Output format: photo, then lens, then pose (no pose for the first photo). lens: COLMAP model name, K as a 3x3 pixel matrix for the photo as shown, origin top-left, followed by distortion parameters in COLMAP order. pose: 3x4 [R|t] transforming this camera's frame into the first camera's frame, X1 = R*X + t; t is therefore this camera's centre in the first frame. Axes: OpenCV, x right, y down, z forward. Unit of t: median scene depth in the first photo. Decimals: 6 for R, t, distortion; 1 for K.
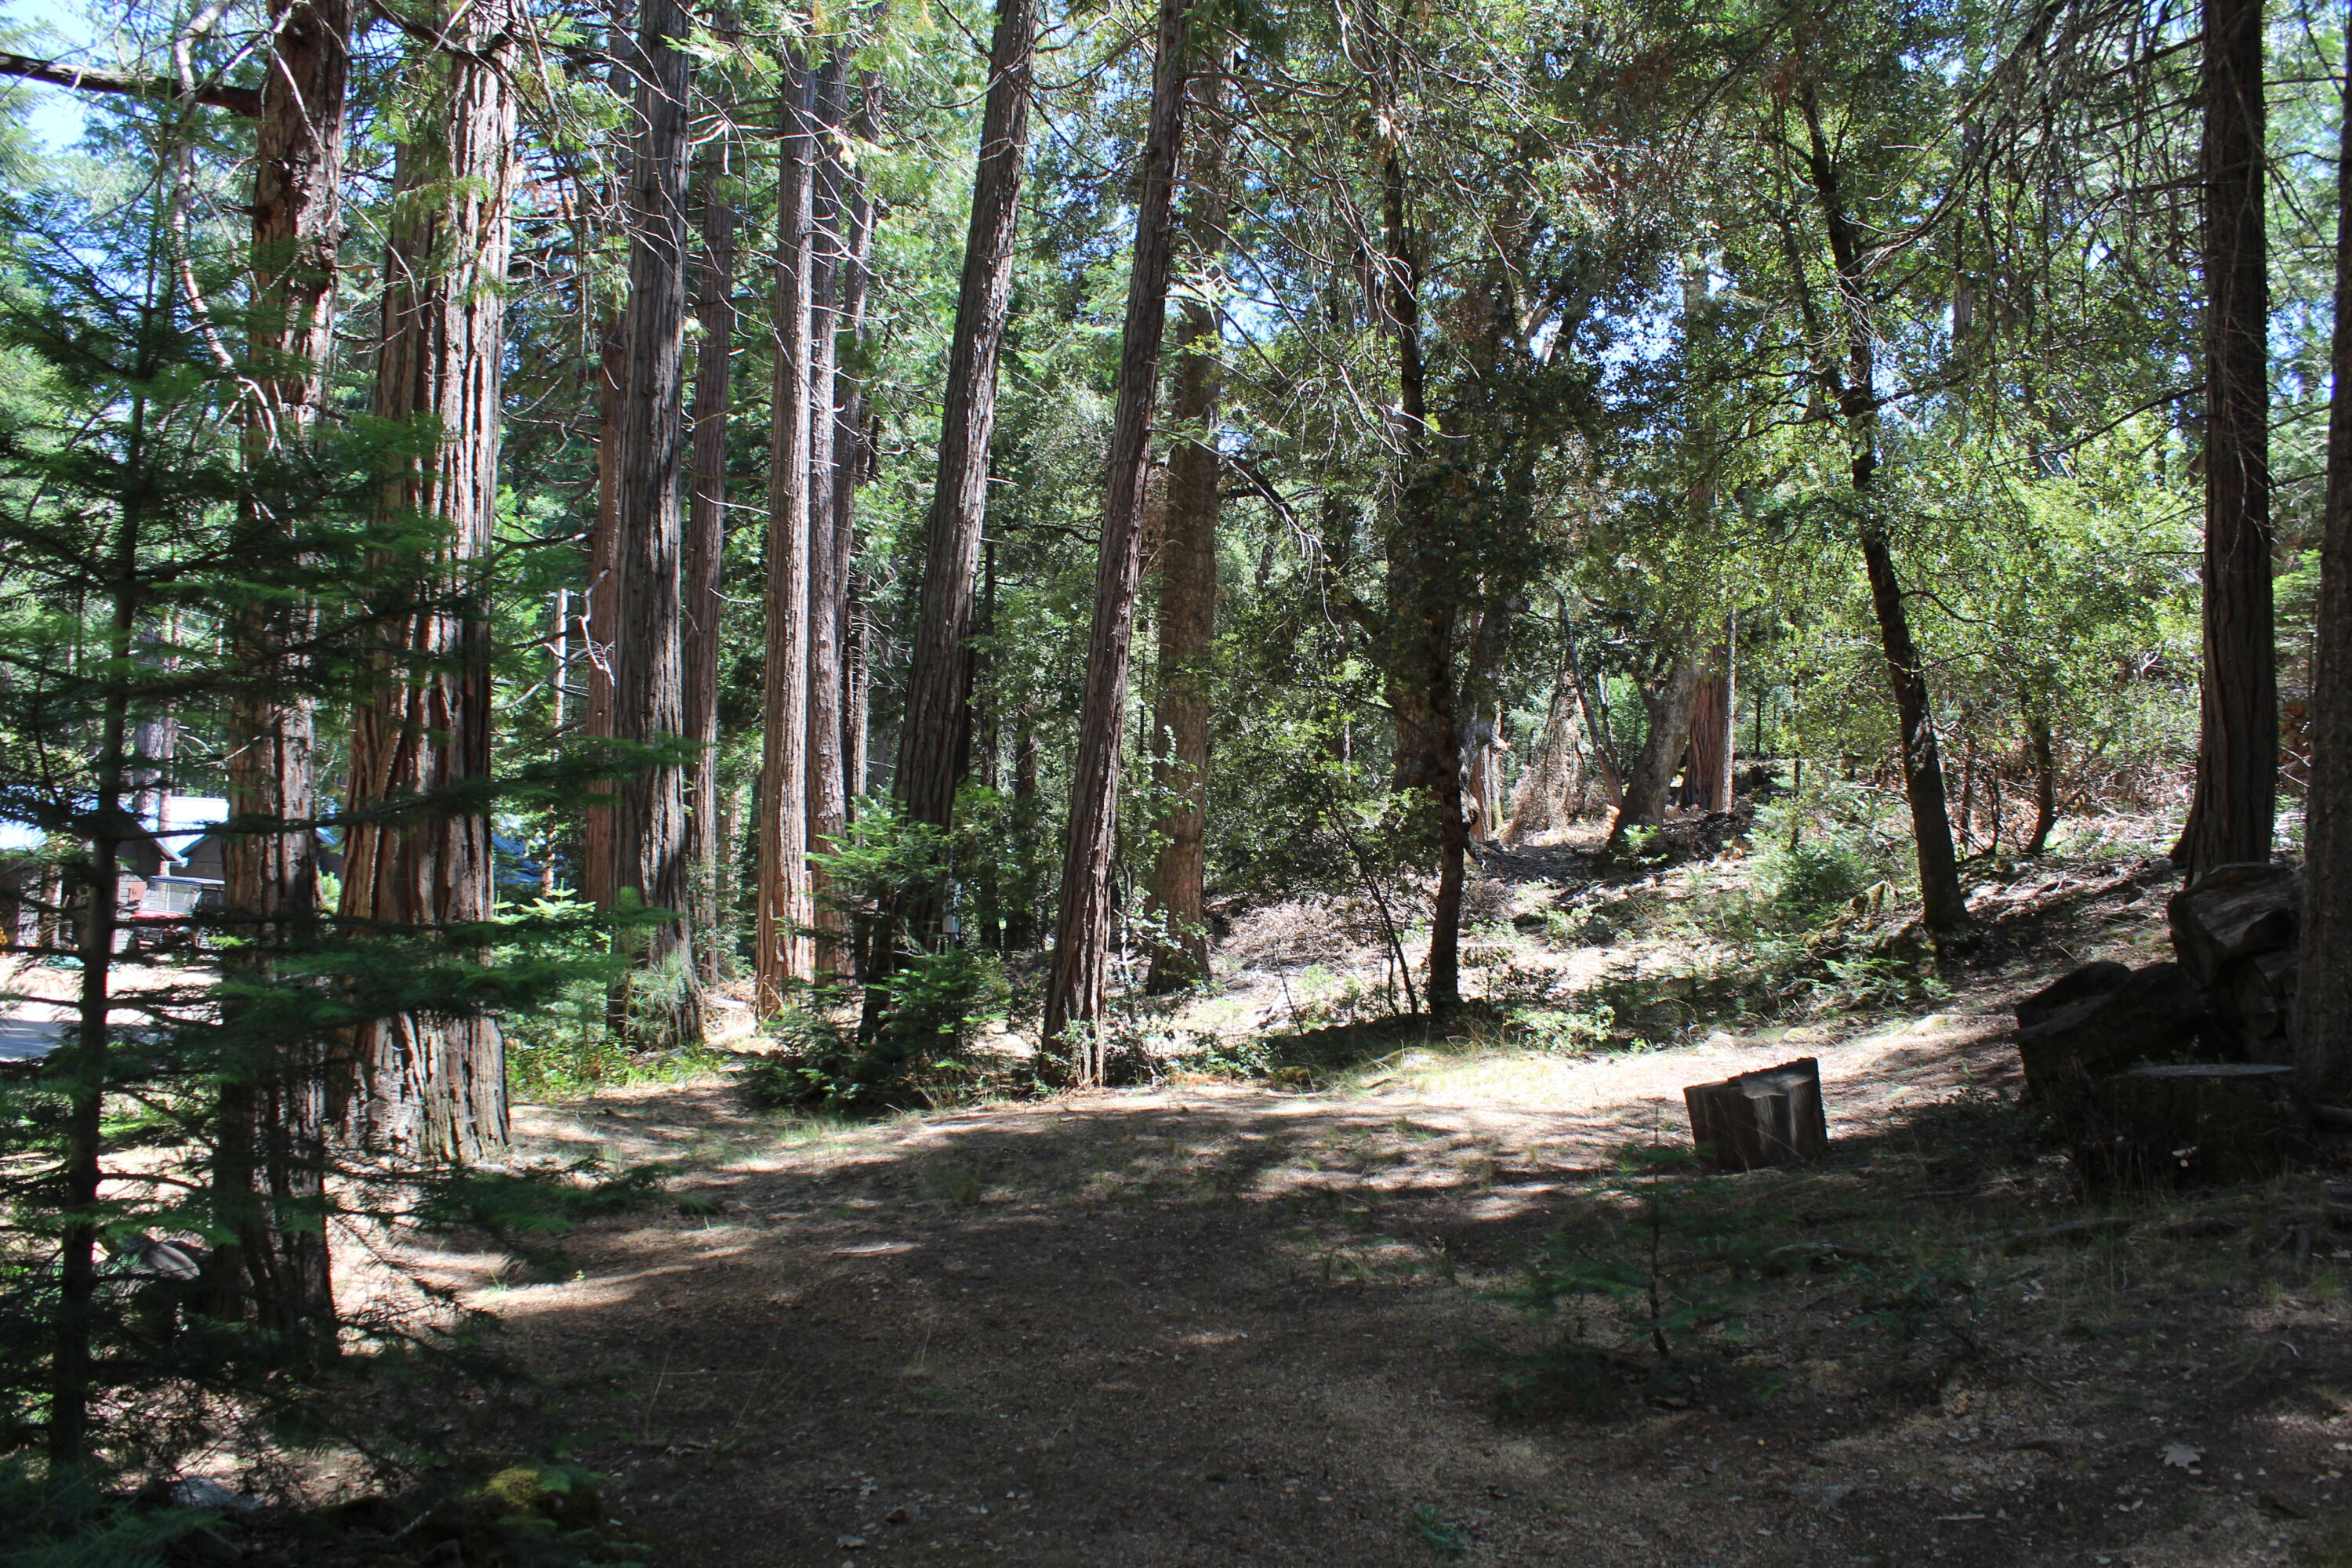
lens RADIAL K [[1973.3, 0, 1162.8], [0, 1973.3, 823.8], [0, 0, 1]] dist [-0.164250, 0.153691]
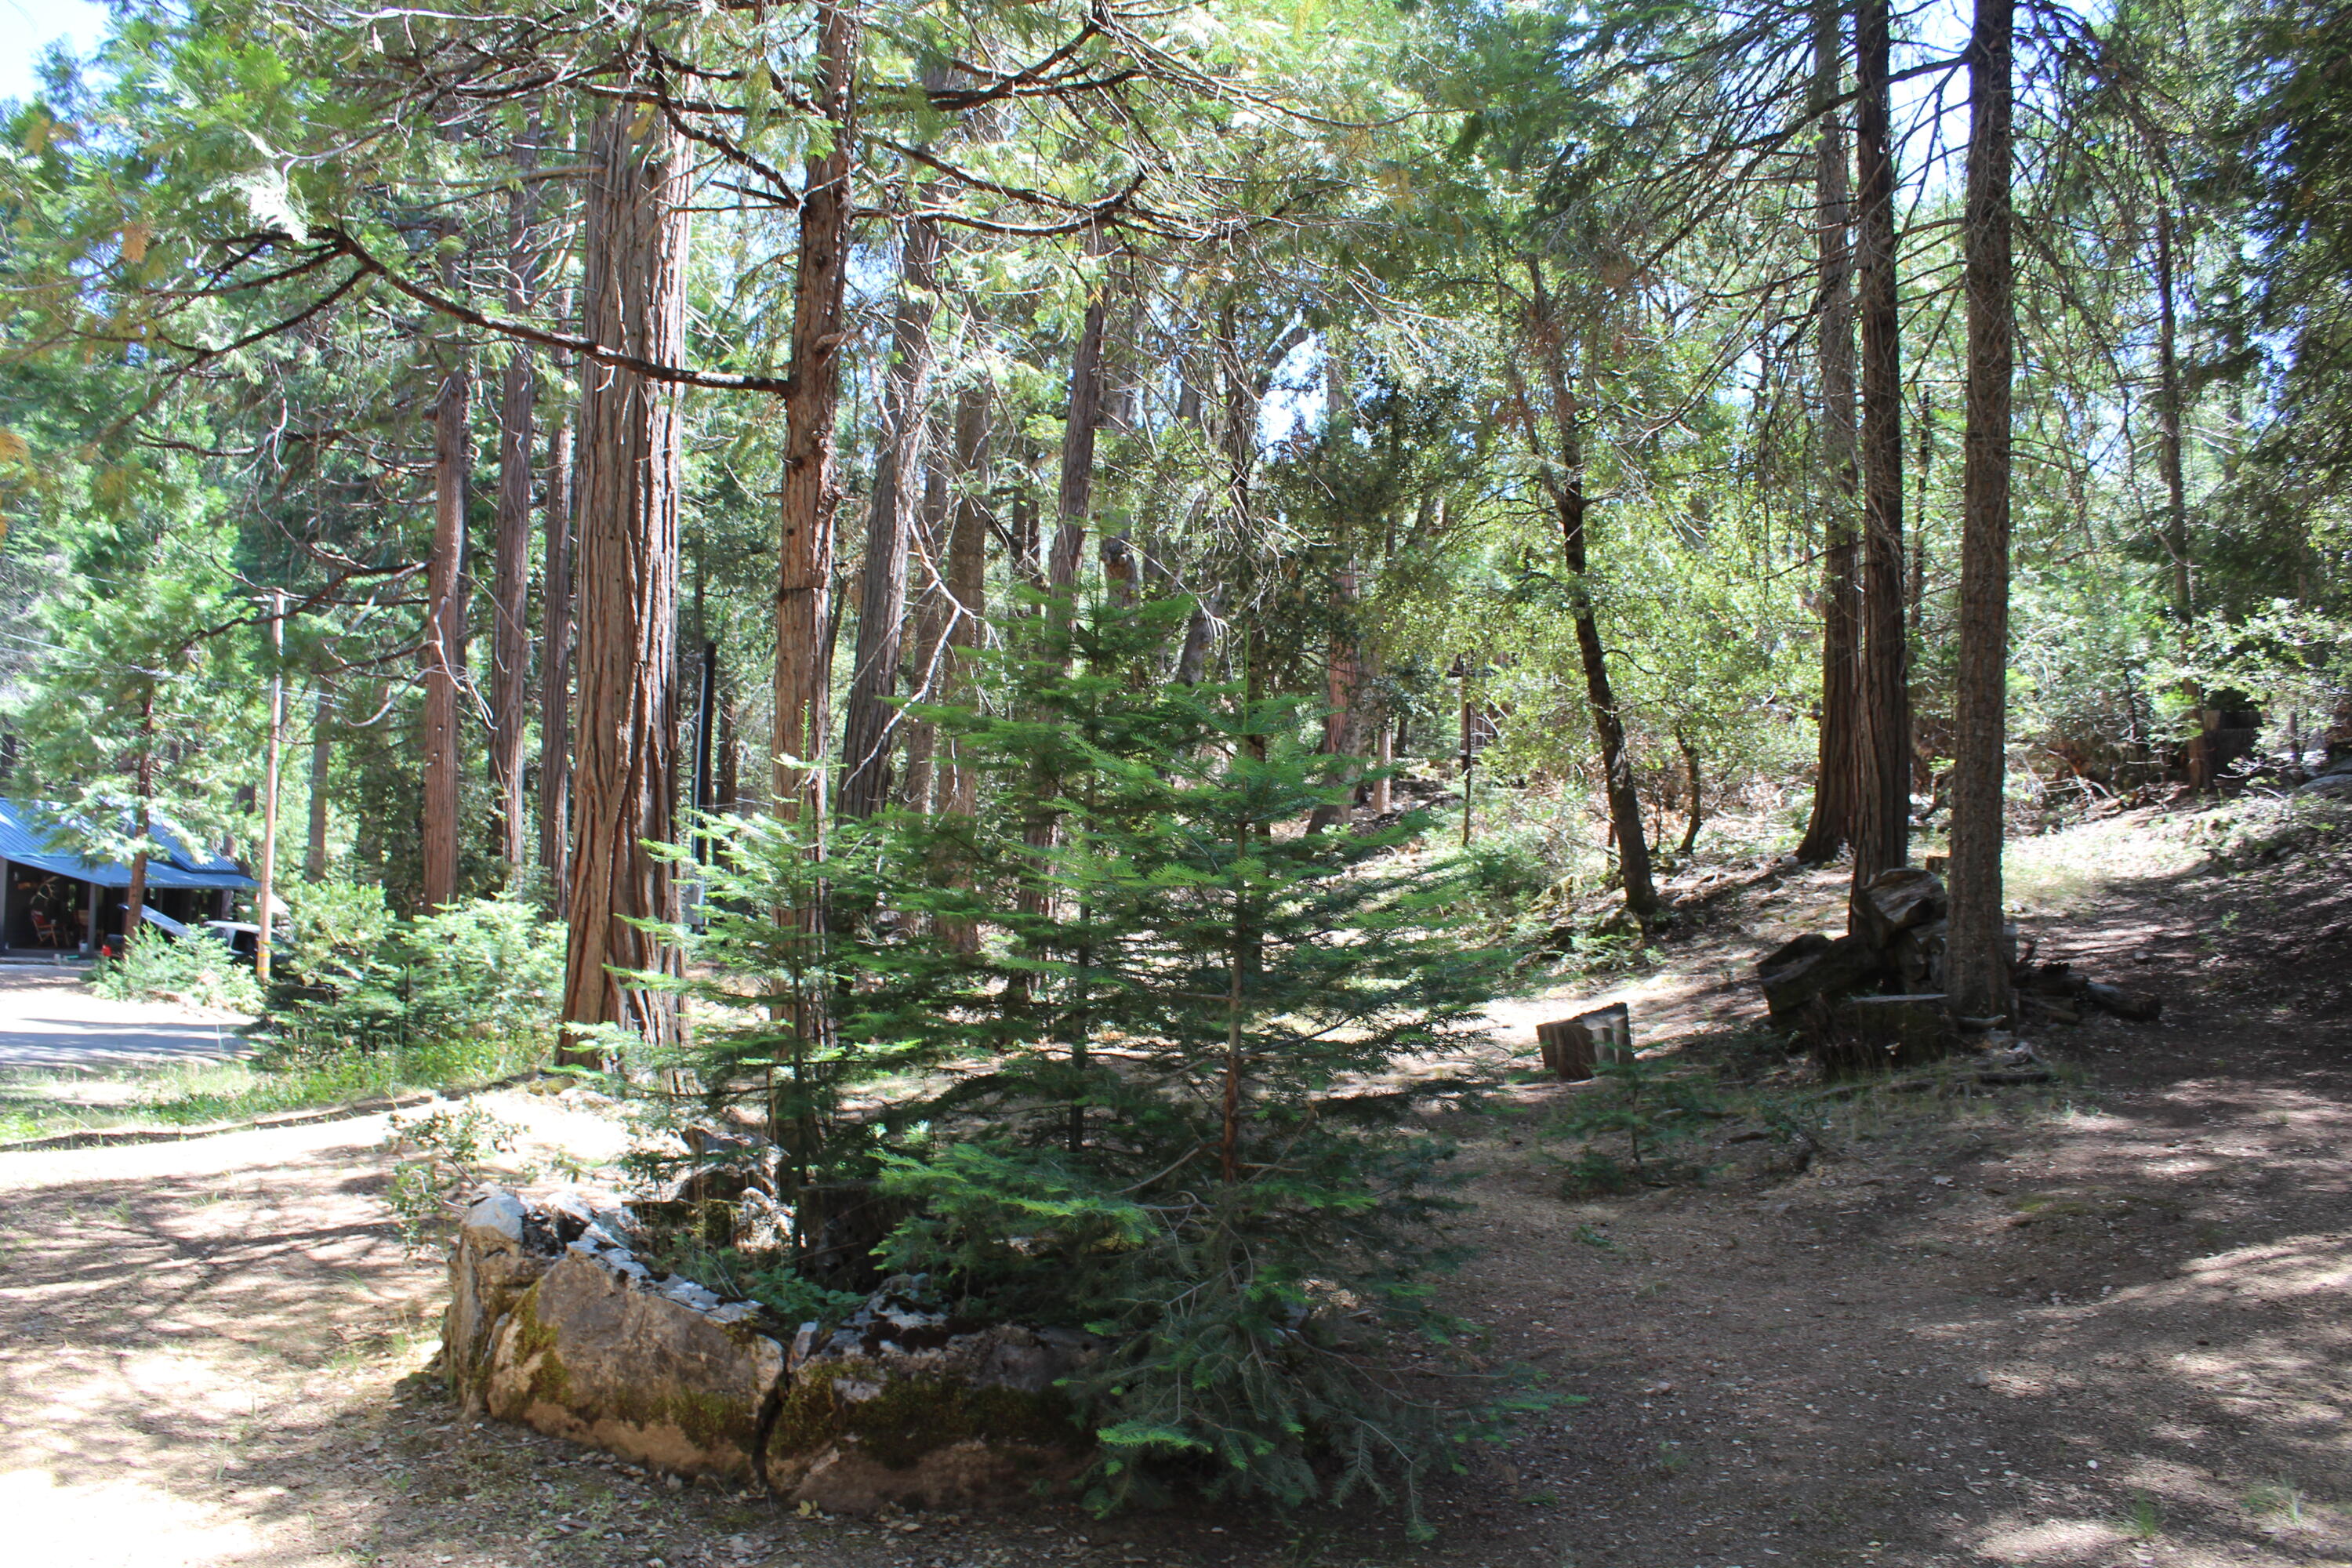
lens RADIAL K [[1973.3, 0, 1162.8], [0, 1973.3, 823.8], [0, 0, 1]] dist [-0.164250, 0.153691]
pose [[0.976430, -0.003621, 0.215805, -0.230141], [0.002106, 0.999972, 0.007249, -0.018246], [-0.215825, -0.006624, 0.976410, -0.260930]]
